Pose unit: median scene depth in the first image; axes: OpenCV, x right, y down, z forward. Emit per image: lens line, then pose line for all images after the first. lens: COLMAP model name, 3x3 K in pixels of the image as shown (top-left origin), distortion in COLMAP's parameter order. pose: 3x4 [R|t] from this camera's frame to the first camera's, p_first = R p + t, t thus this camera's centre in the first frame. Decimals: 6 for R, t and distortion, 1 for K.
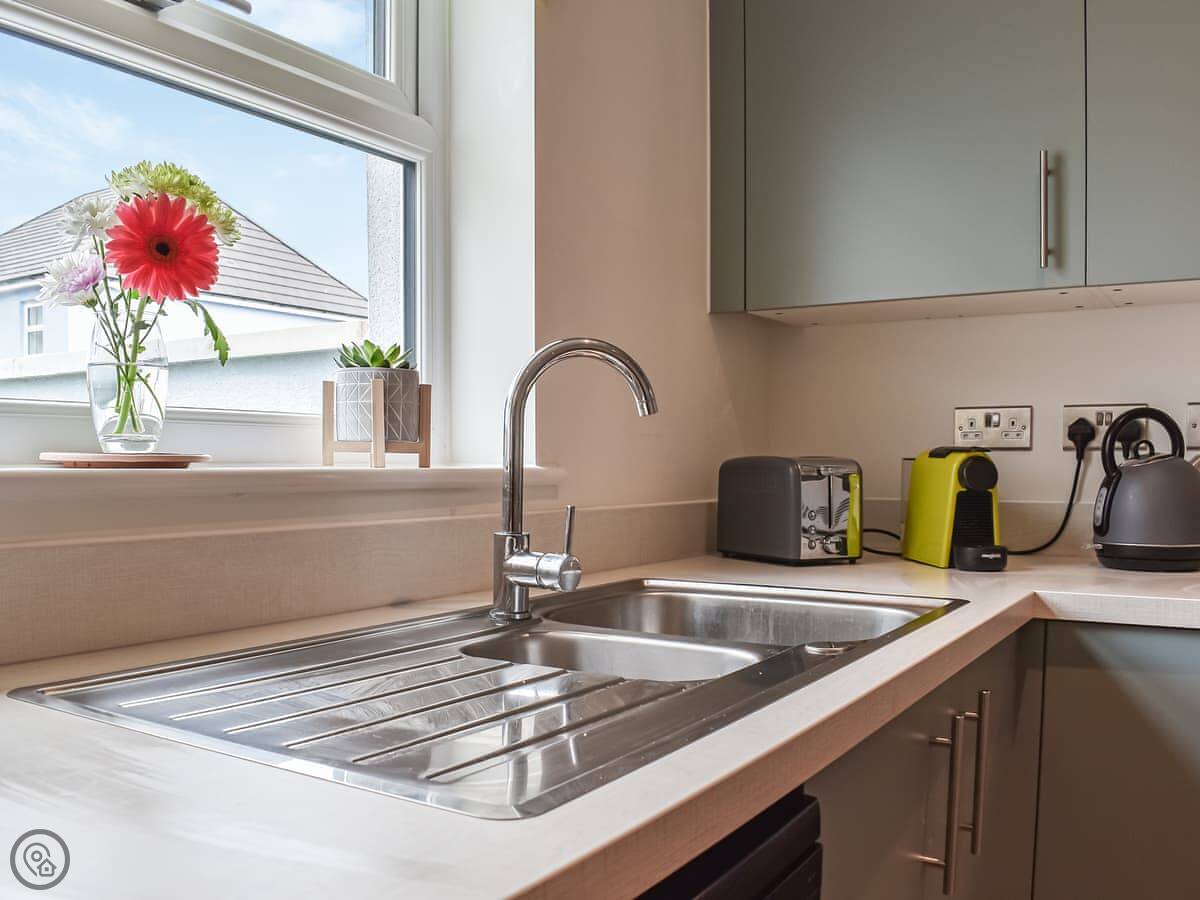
lens RADIAL K [[1096.4, 0, 597.8], [0, 1096.4, 520.7], [0, 0, 1]] dist [-0.062180, 0.000109]
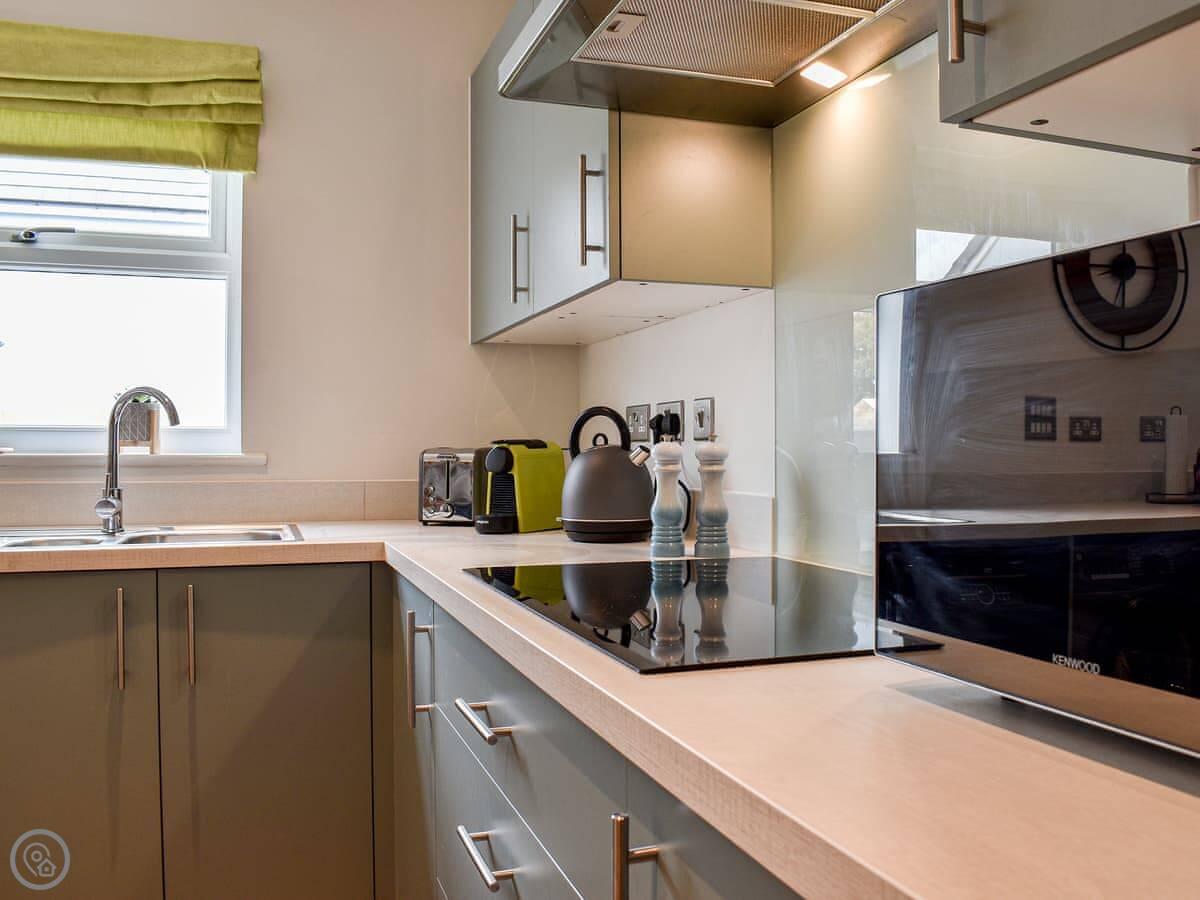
lens RADIAL K [[1063.9, 0, 600.0], [0, 1063.9, 450.0], [0, 0, 1]] dist [-0.067184, 0.000168]
pose [[0.773976, 0.000538, -0.633215, 1.600170], [-0.034780, 0.998526, -0.041663, -0.007644], [0.632259, 0.054269, 0.772854, 0.104293]]
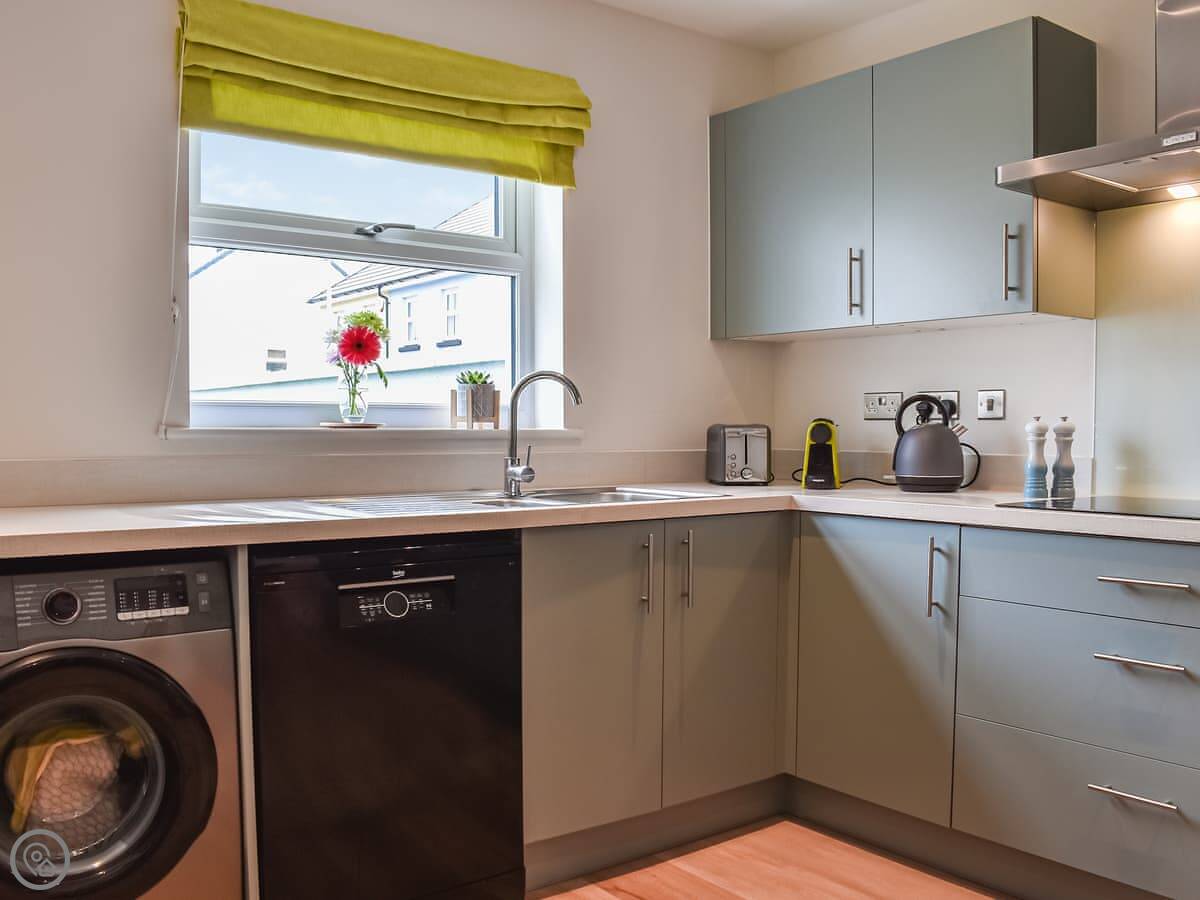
lens RADIAL K [[1071.0, 0, 599.7], [0, 1071.0, 496.2], [0, 0, 1]] dist [-0.081609, 0.005483]
pose [[0.931776, 0.023950, -0.362242, 0.812325], [-0.020699, 0.999703, 0.012856, 0.053135], [0.362442, -0.004481, 0.931995, -0.901744]]
